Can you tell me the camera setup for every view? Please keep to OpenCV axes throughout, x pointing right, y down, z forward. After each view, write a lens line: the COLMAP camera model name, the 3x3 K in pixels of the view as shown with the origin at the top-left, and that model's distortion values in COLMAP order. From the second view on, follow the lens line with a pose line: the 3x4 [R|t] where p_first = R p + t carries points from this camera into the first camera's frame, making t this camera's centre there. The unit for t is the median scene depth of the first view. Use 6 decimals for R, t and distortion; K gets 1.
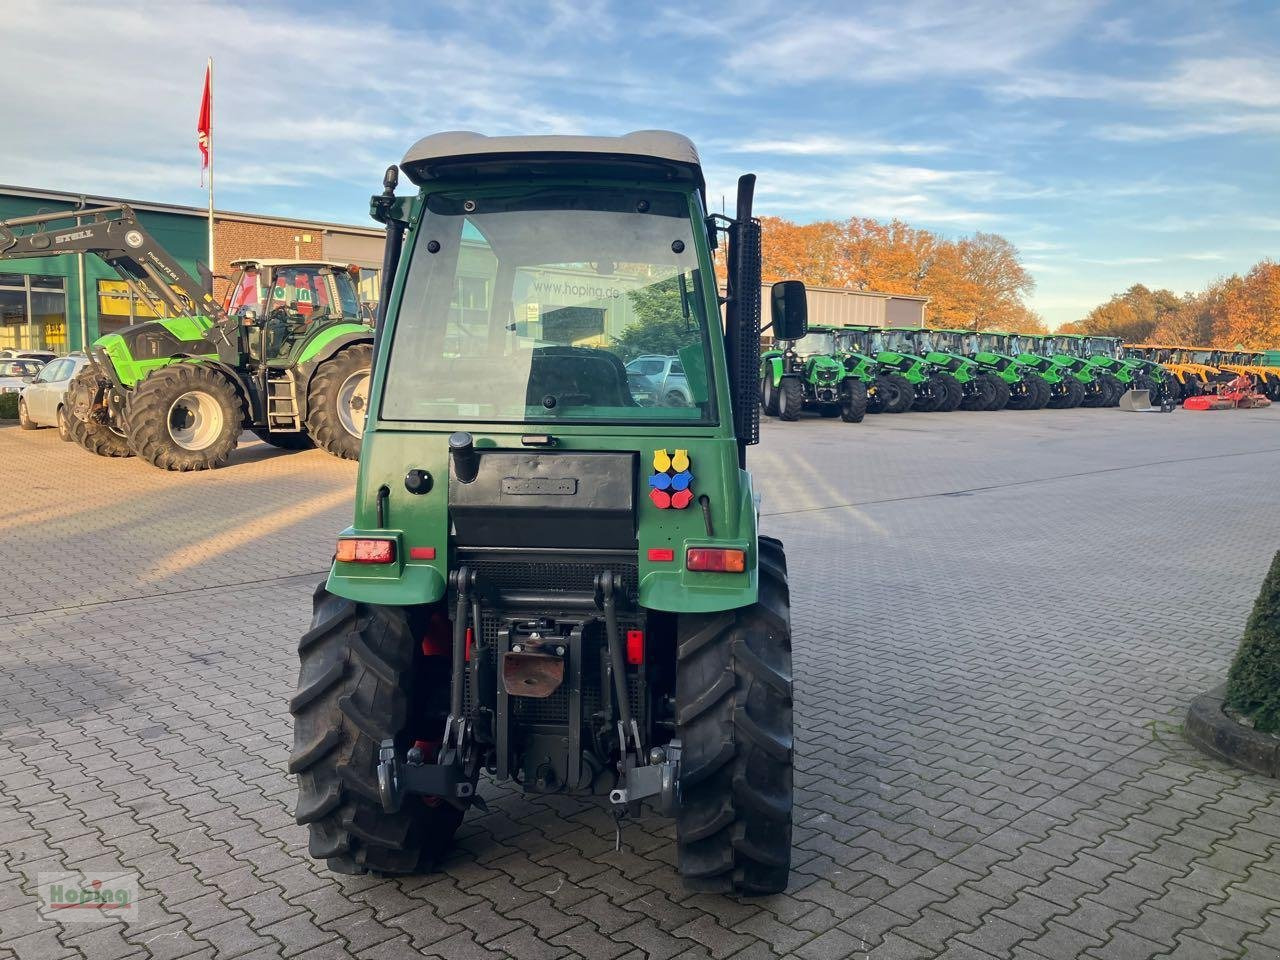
lens RADIAL K [[1050.2, 0, 632.8], [0, 1050.2, 477.2], [0, 0, 1]] dist [0.014804, 0.010447]
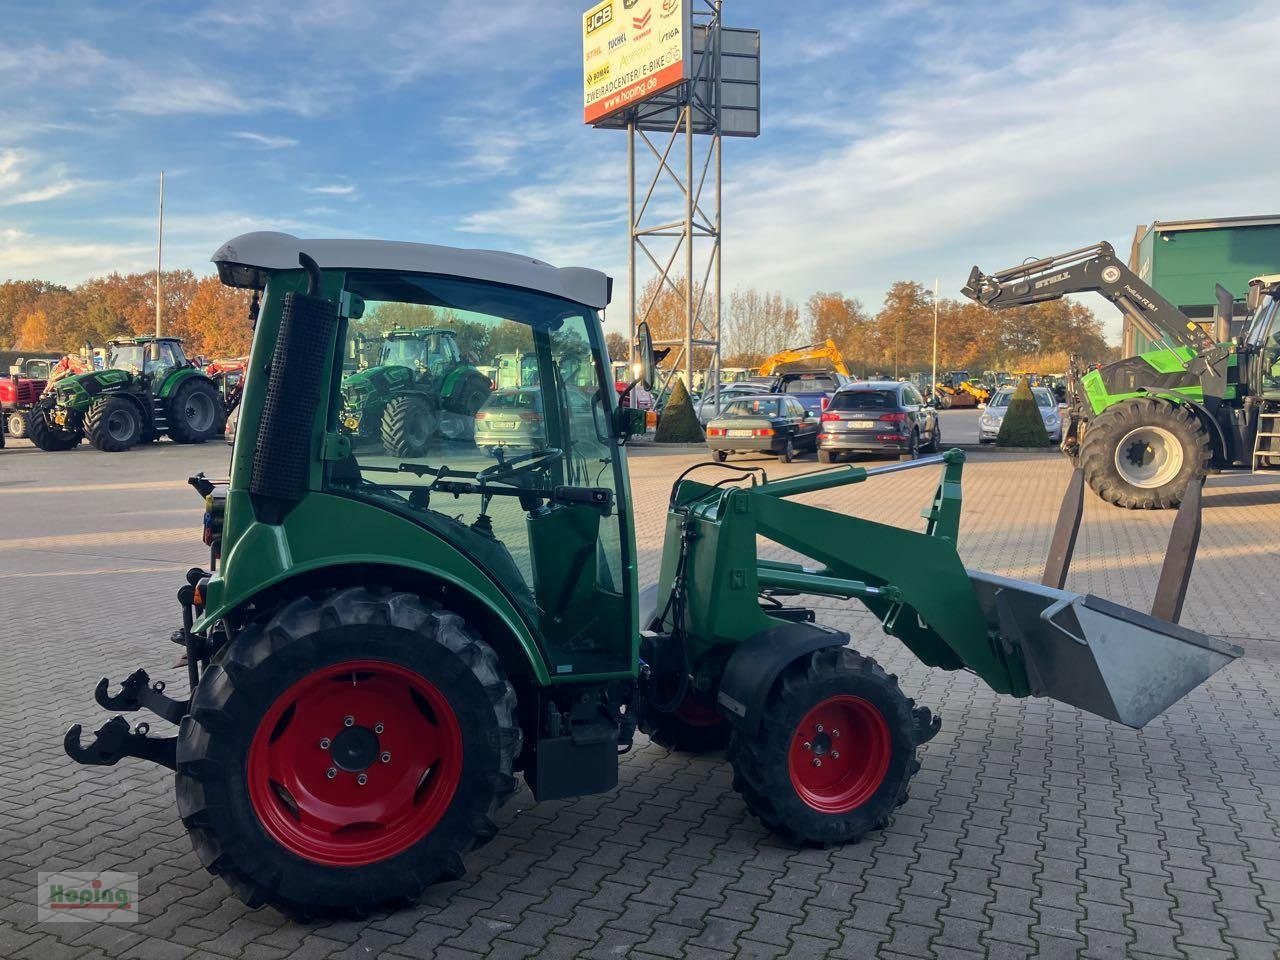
lens RADIAL K [[1050.2, 0, 638.7], [0, 1050.2, 482.0], [0, 0, 1]] dist [0.014804, 0.010447]
pose [[0.406387, 0.064699, -0.911408, 0.268445], [-0.083853, 0.995921, 0.033309, -0.024207], [0.909845, 0.062888, 0.410154, 0.187497]]
